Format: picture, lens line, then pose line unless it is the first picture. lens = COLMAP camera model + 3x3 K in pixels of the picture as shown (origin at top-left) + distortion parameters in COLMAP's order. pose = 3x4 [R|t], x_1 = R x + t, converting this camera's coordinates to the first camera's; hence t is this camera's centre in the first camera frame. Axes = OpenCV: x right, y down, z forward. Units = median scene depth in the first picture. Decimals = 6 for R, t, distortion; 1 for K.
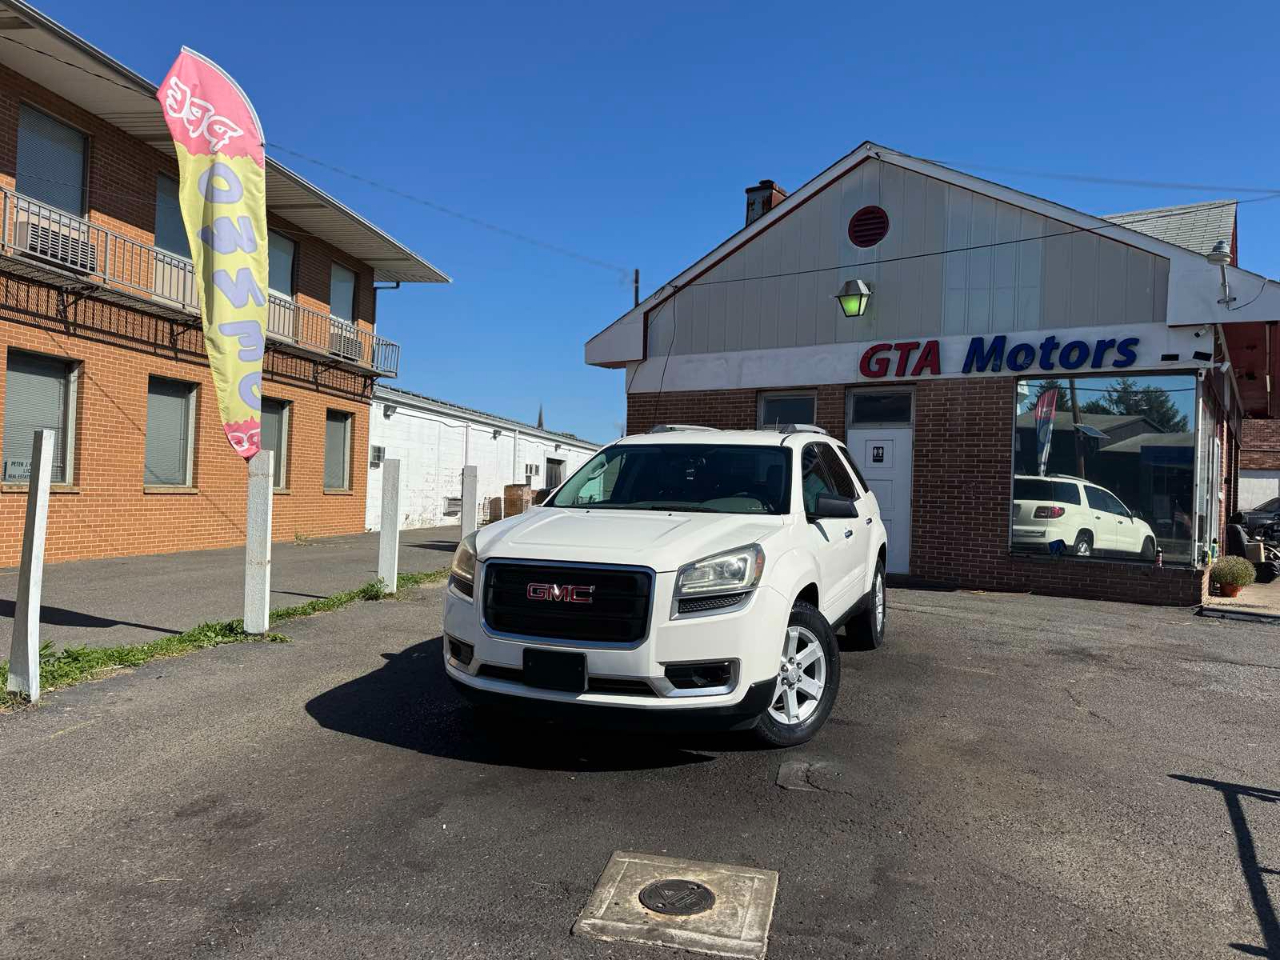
lens RADIAL K [[896.1, 0, 649.9], [0, 896.1, 475.7], [0, 0, 1]] dist [0.025923, -0.038599]
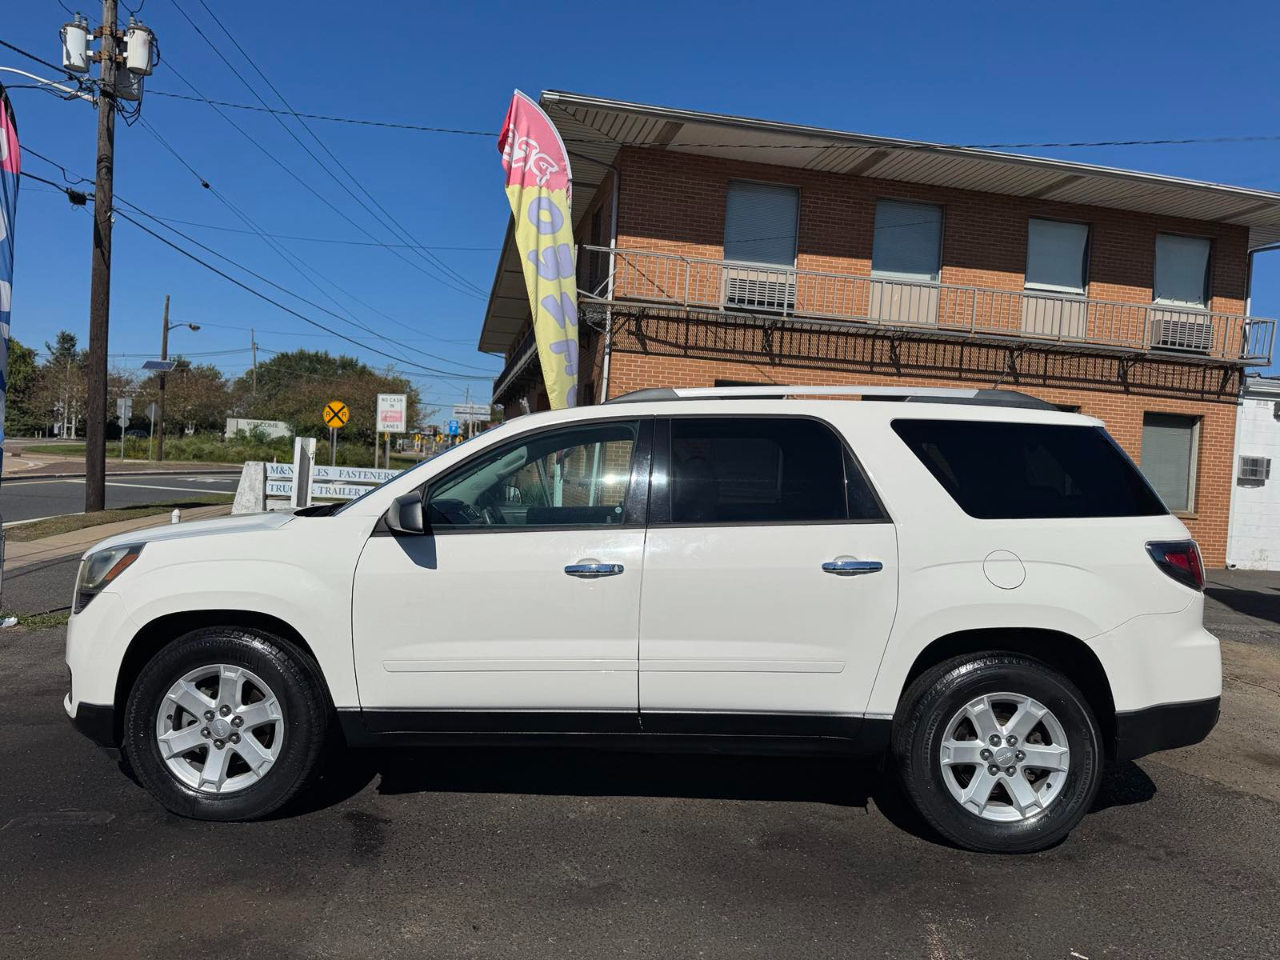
lens RADIAL K [[896.1, 0, 637.3], [0, 896.1, 485.1], [0, 0, 1]] dist [0.025923, -0.038599]
pose [[0.360754, -0.050163, -0.931311, 0.361985], [-0.010842, 0.998260, -0.057969, 0.067970], [0.932598, 0.031009, 0.359582, 0.423136]]
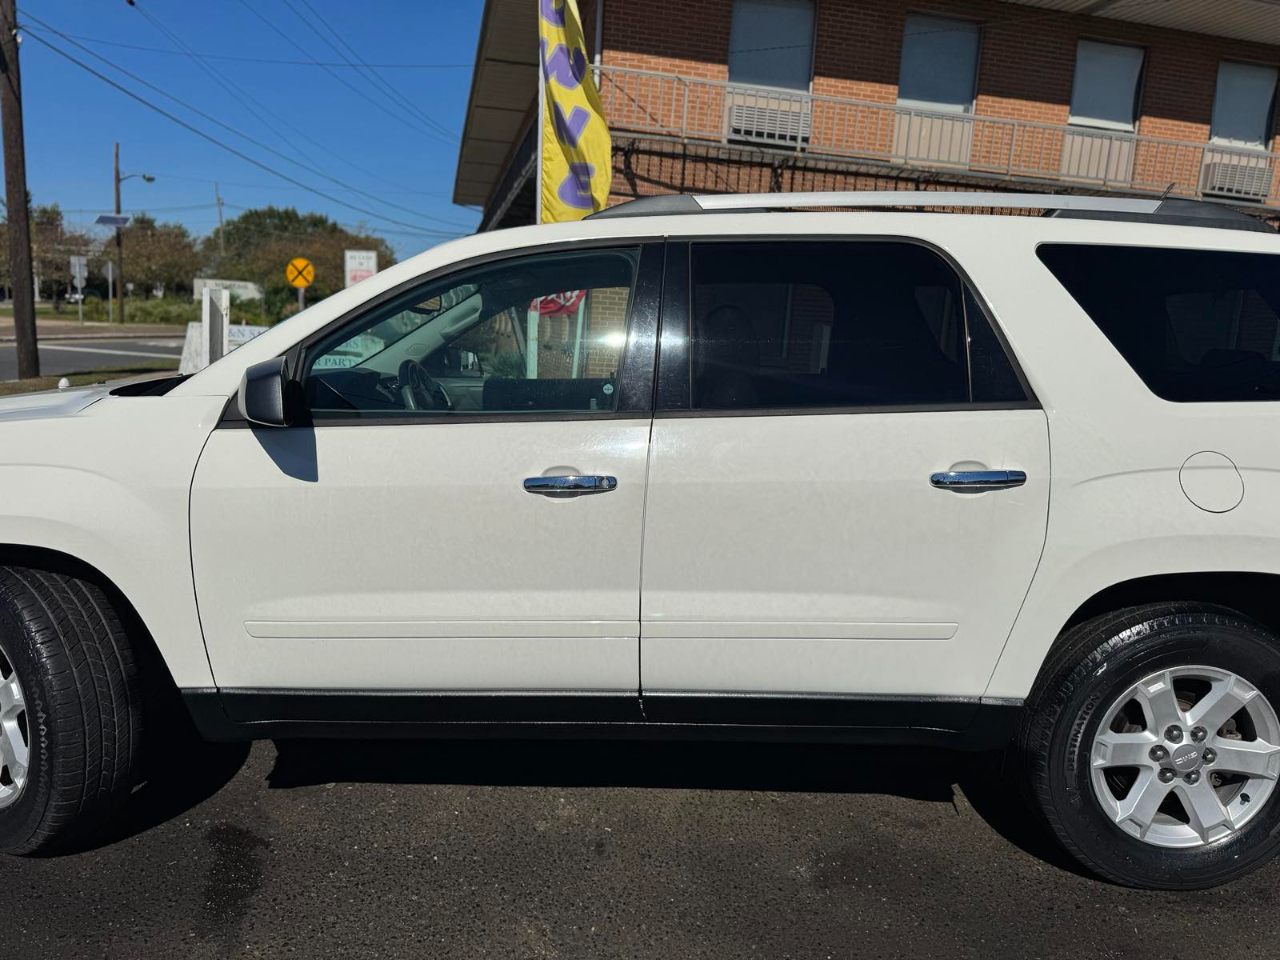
lens RADIAL K [[896.1, 0, 635.8], [0, 896.1, 489.0], [0, 0, 1]] dist [0.025923, -0.038599]
pose [[0.373624, 0.092080, -0.922999, 0.259972], [-0.011540, 0.995445, 0.094636, 0.062432], [0.927509, -0.024707, 0.372984, 0.459022]]
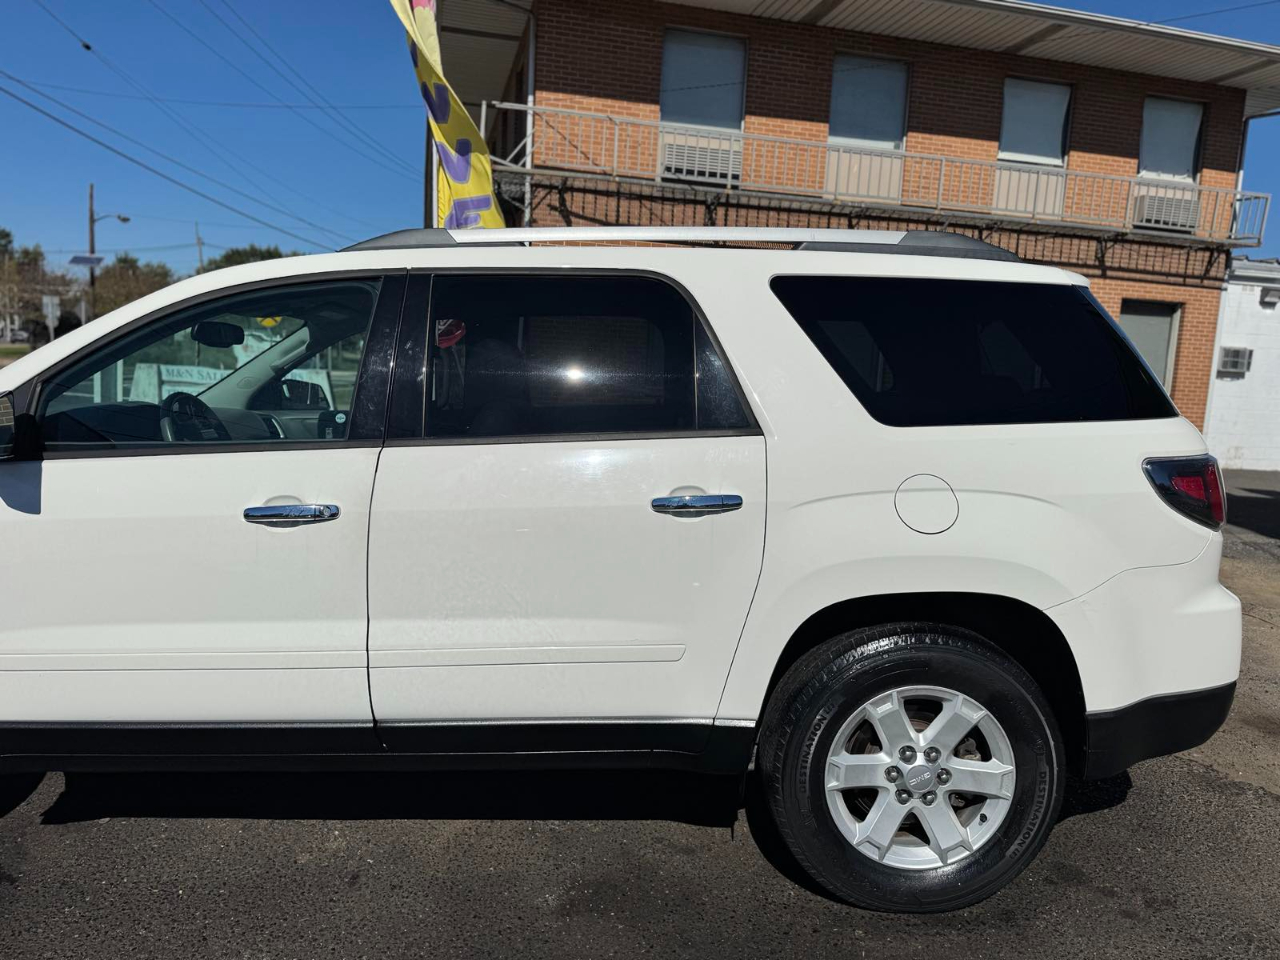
lens RADIAL K [[896.1, 0, 635.2], [0, 896.1, 488.7], [0, 0, 1]] dist [0.025923, -0.038599]
pose [[0.386747, 0.053086, -0.920657, 0.283422], [-0.000893, 0.998363, 0.057192, 0.063229], [0.922185, -0.021296, 0.386161, 0.509052]]
